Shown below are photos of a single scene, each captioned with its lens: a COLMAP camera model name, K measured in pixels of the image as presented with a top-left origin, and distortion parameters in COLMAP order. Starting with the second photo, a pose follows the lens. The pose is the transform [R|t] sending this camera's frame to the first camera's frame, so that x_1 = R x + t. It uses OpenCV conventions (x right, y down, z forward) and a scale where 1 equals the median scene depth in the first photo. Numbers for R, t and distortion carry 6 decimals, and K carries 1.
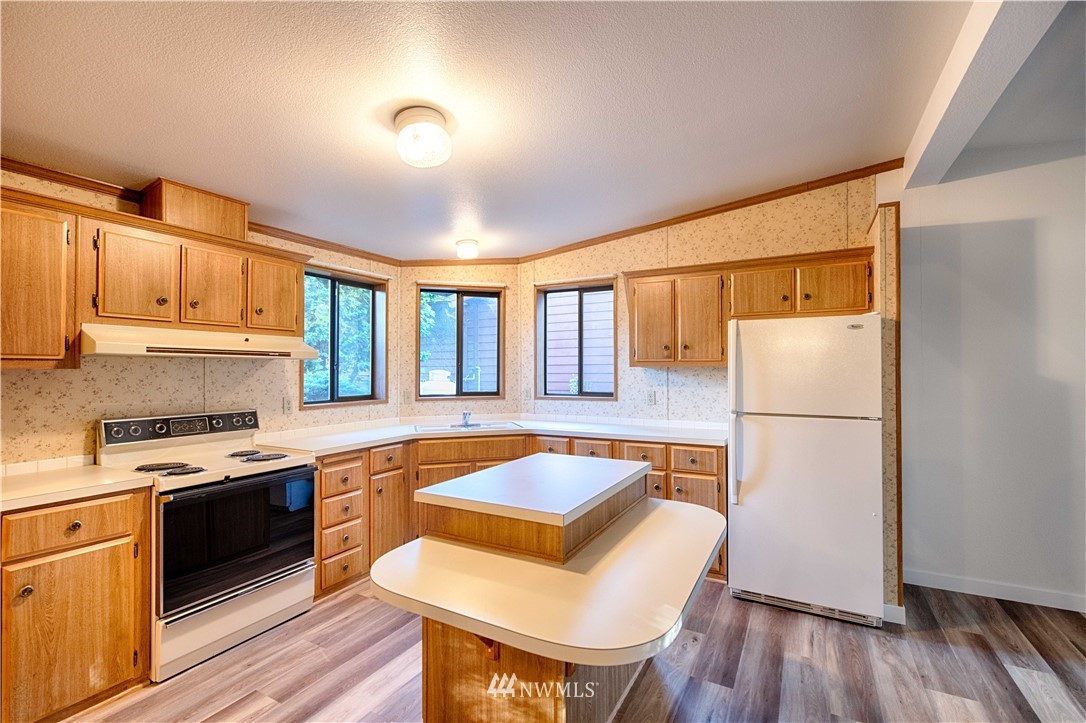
lens RADIAL K [[479.4, 0, 542.9], [0, 479.4, 366.7], [0, 0, 1]] dist [0.002498, -0.001488]
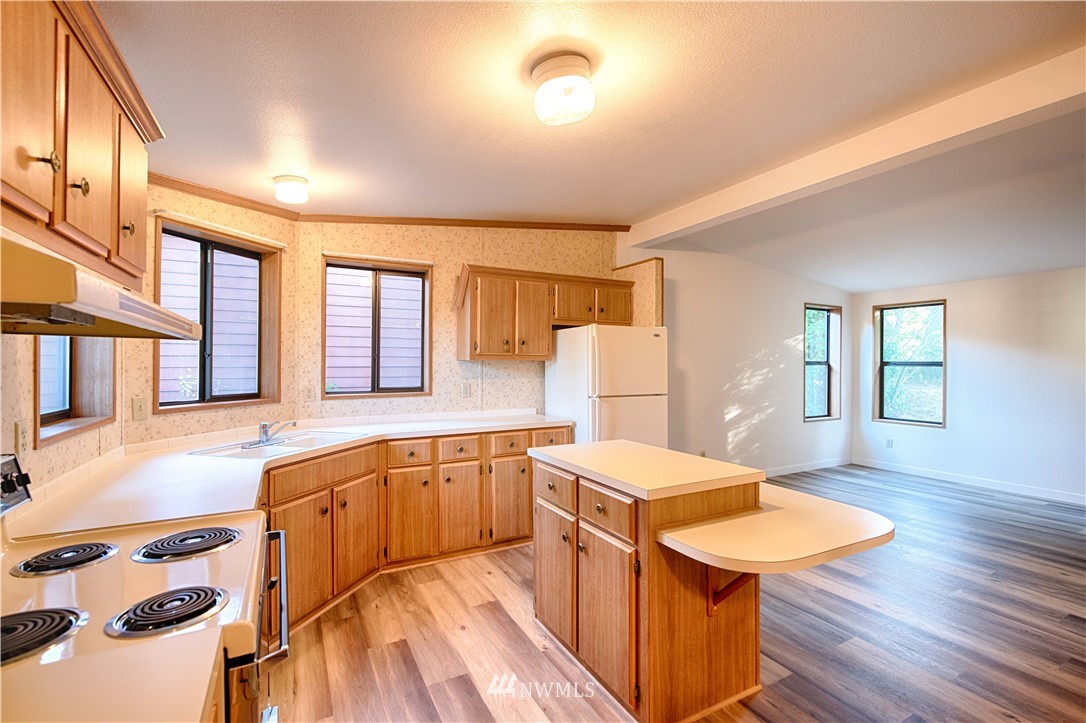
lens RADIAL K [[479.4, 0, 547.5], [0, 479.4, 363.7], [0, 0, 1]] dist [0.002498, -0.001488]
pose [[0.543990, 0.003933, 0.839083, -0.609157], [-0.008165, 0.999966, 0.000607, 0.006924], [-0.839052, -0.007181, 0.544004, 0.342101]]
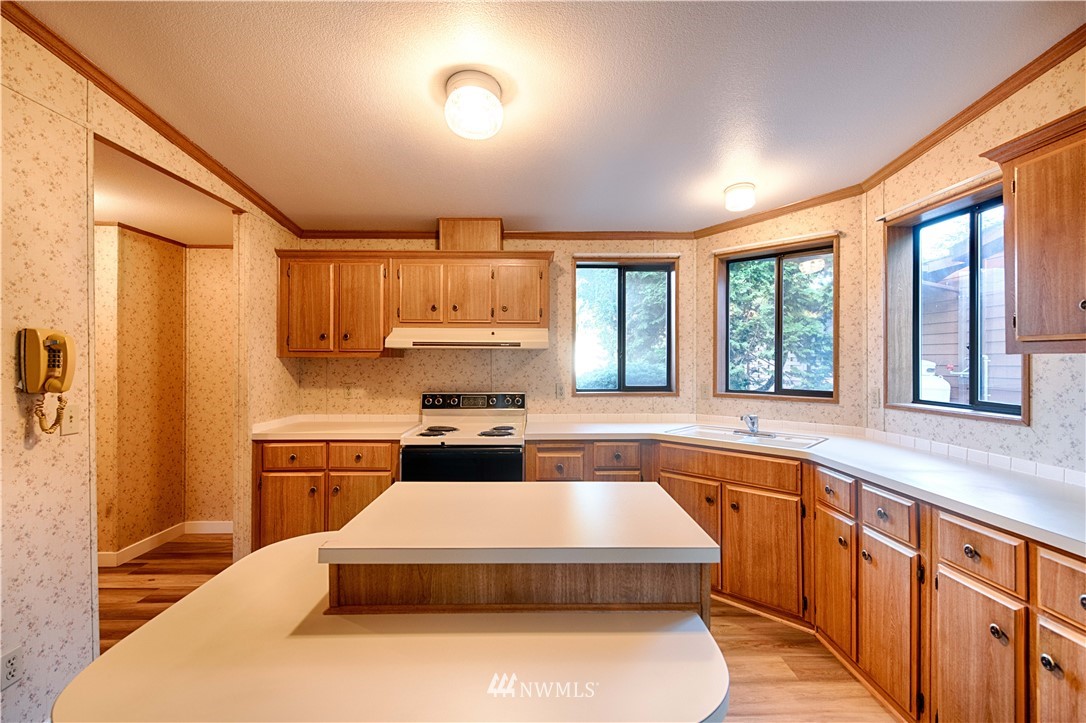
lens RADIAL K [[479.4, 0, 548.1], [0, 479.4, 361.2], [0, 0, 1]] dist [0.002498, -0.001488]
pose [[0.494618, 0.005747, -0.869092, 0.388089], [0.002994, 0.999961, 0.008317, 0.003099], [0.869105, -0.006715, 0.494581, 0.417048]]
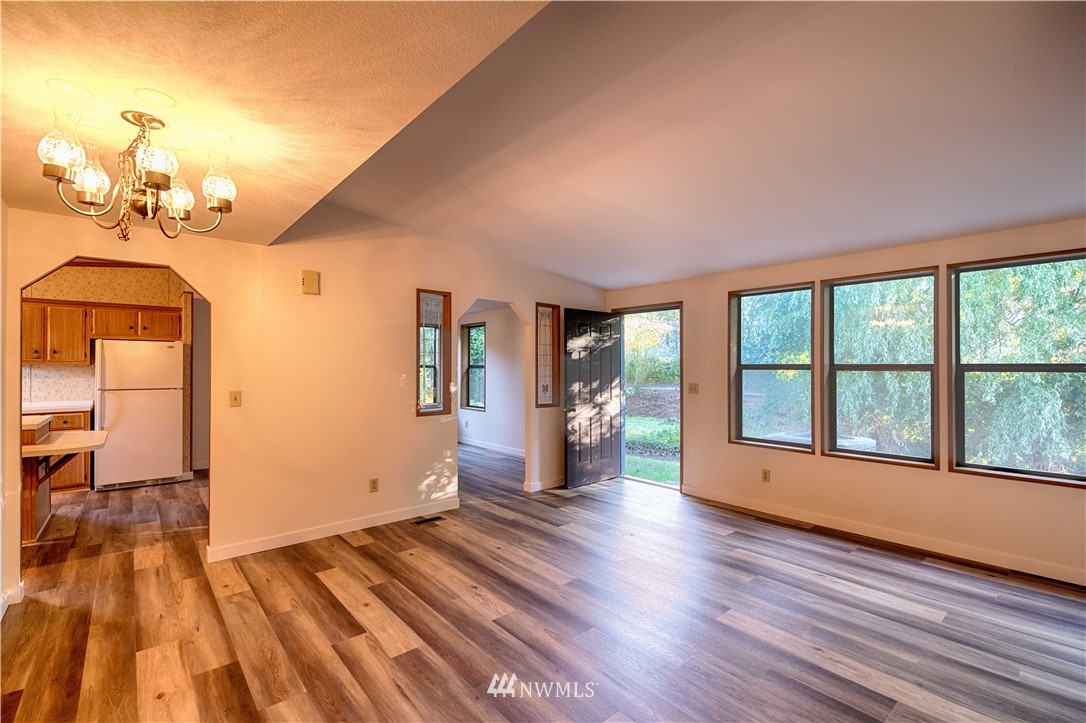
lens RADIAL K [[479.4, 0, 547.5], [0, 479.4, 365.9], [0, 0, 1]] dist [0.002498, -0.001488]
pose [[0.352681, 0.004668, 0.935732, -0.583837], [-0.008373, 0.999963, -0.001832, -0.006404], [-0.935706, -0.007189, 0.352707, -1.021223]]
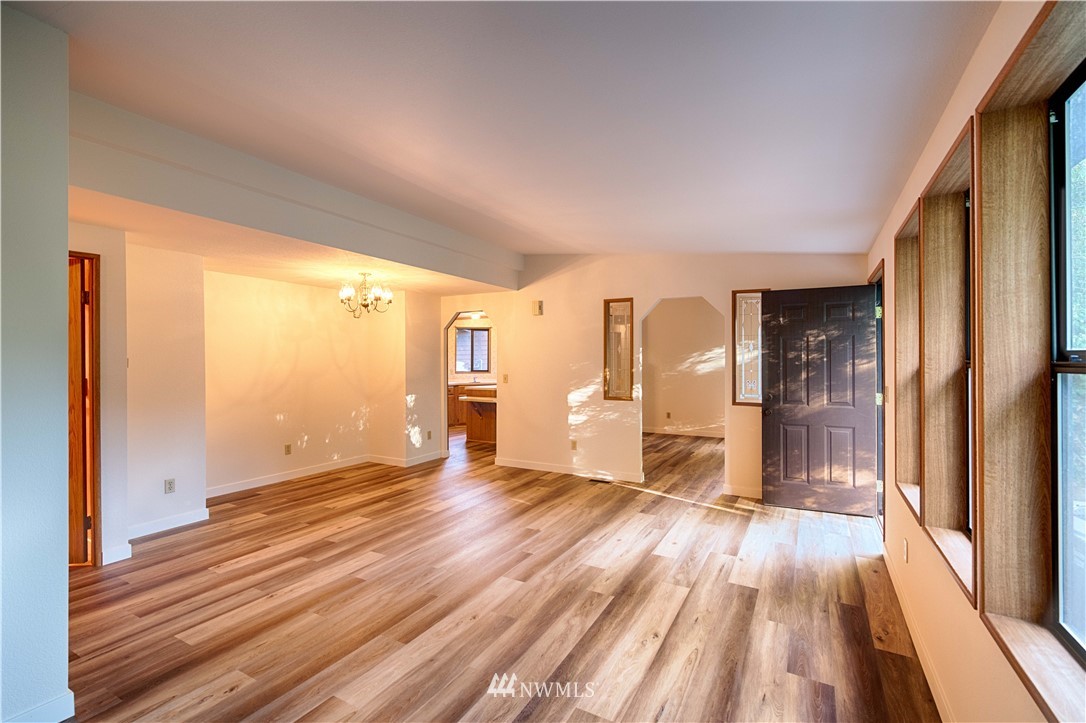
lens RADIAL K [[479.4, 0, 548.2], [0, 479.4, 368.6], [0, 0, 1]] dist [0.002498, -0.001488]
pose [[0.999994, 0.002096, -0.002733, 0.282504], [-0.002027, 0.999687, 0.024925, -0.019182], [0.002785, -0.024919, 0.999686, -1.862335]]
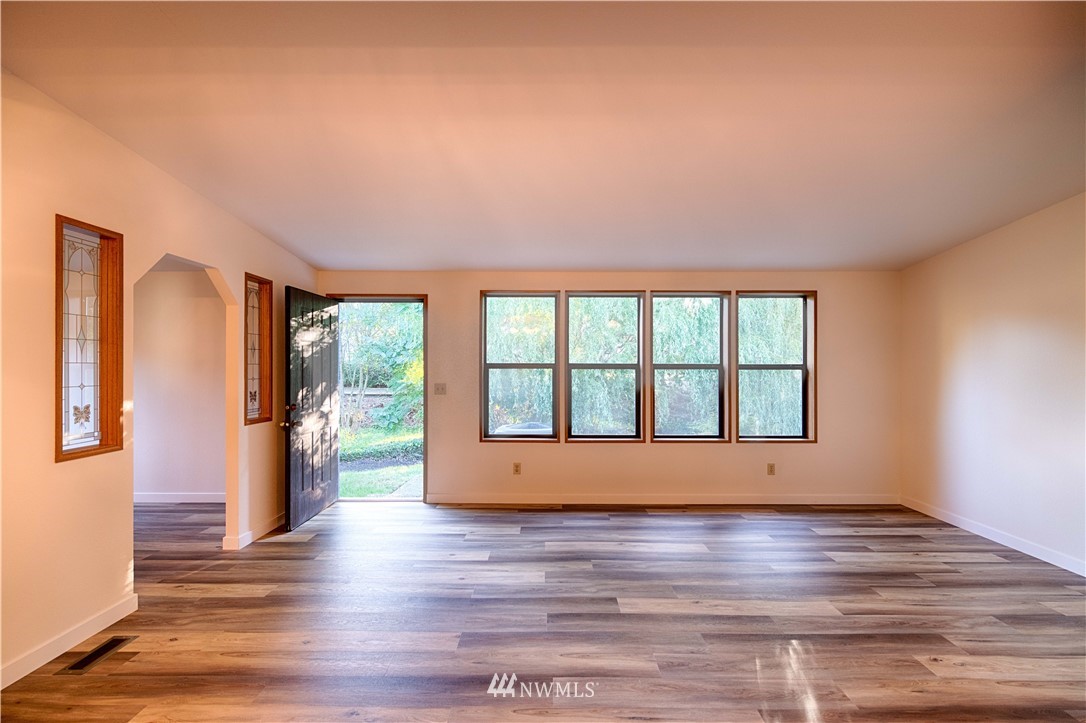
lens RADIAL K [[479.4, 0, 545.7], [0, 479.4, 368.0], [0, 0, 1]] dist [0.002498, -0.001488]
pose [[-0.469101, -0.002326, 0.883142, -0.412993], [-0.005897, 0.999982, -0.000499, -0.005290], [-0.883125, -0.005442, -0.469106, -0.545197]]
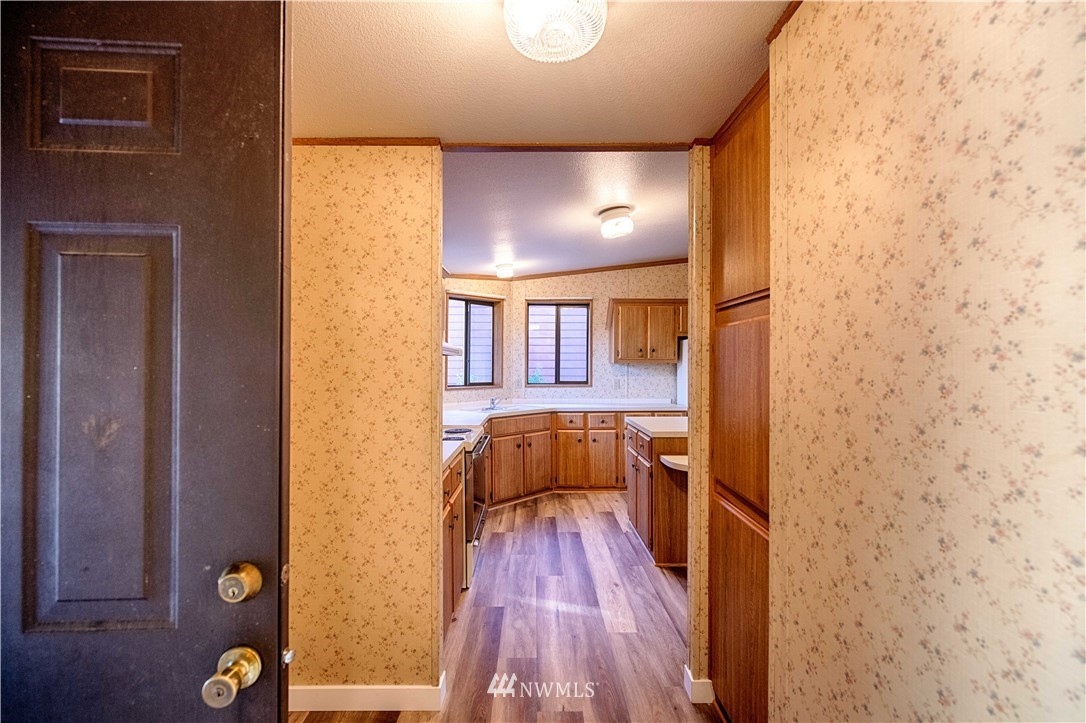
lens RADIAL K [[479.4, 0, 531.6], [0, 479.4, 365.3], [0, 0, 1]] dist [0.002498, -0.001488]
pose [[0.880433, 0.003905, 0.474154, -0.790218], [-0.006171, 0.999976, 0.003223, 0.004984], [-0.474130, -0.005764, 0.880436, -0.187320]]
